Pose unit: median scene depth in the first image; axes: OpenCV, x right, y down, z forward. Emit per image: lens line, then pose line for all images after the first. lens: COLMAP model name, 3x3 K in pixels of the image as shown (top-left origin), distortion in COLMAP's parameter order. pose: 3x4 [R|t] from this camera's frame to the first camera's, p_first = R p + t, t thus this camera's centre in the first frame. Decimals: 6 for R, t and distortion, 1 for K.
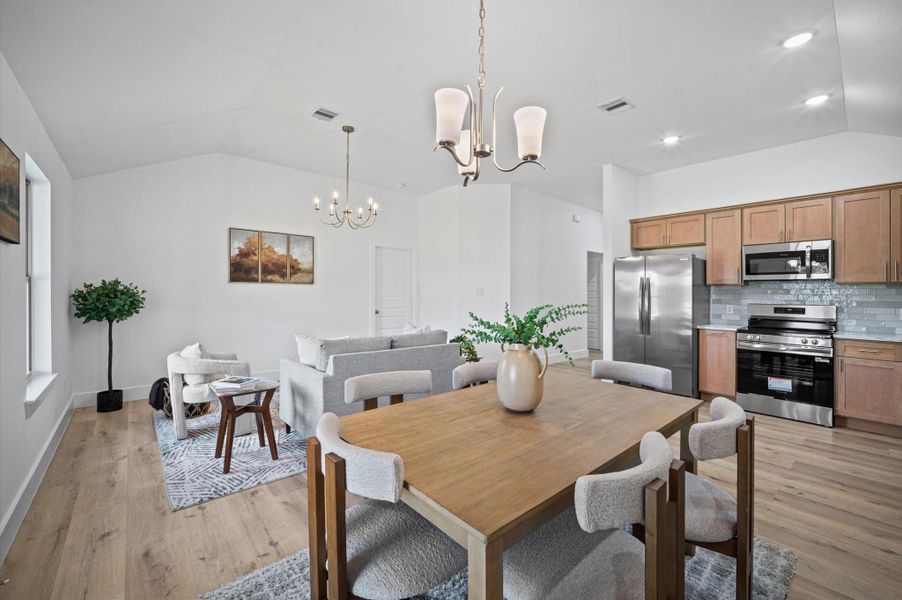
lens RADIAL K [[372.3, 0, 448.9], [0, 372.3, 290.1], [0, 0, 1]] dist [-0.007962, 0.000053]
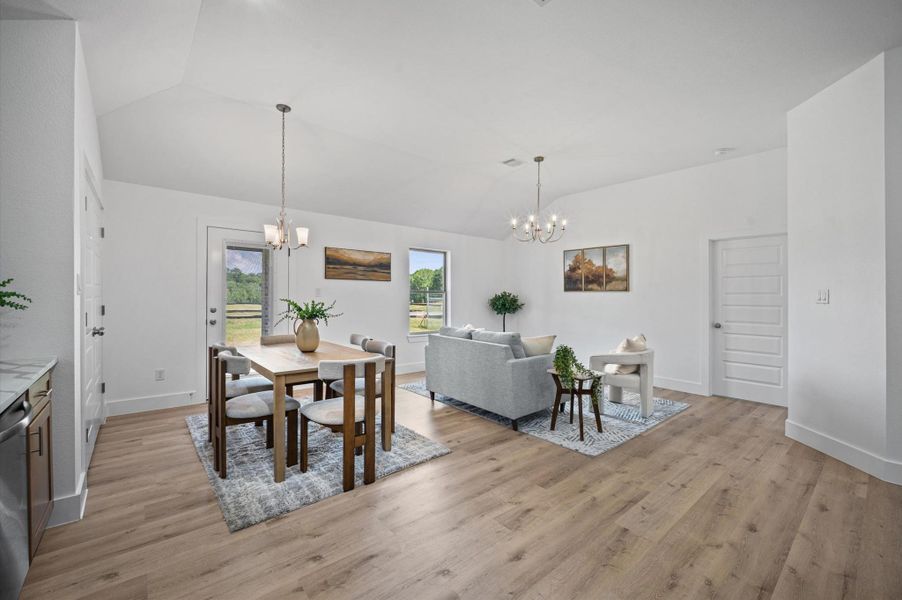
lens RADIAL K [[372.3, 0, 448.9], [0, 372.3, 290.1], [0, 0, 1]] dist [-0.007962, 0.000053]
pose [[-0.017734, -0.027177, -0.999473, 0.806364], [-0.002910, 0.999628, -0.027130, 0.011900], [0.999839, 0.002427, -0.017806, 0.654160]]
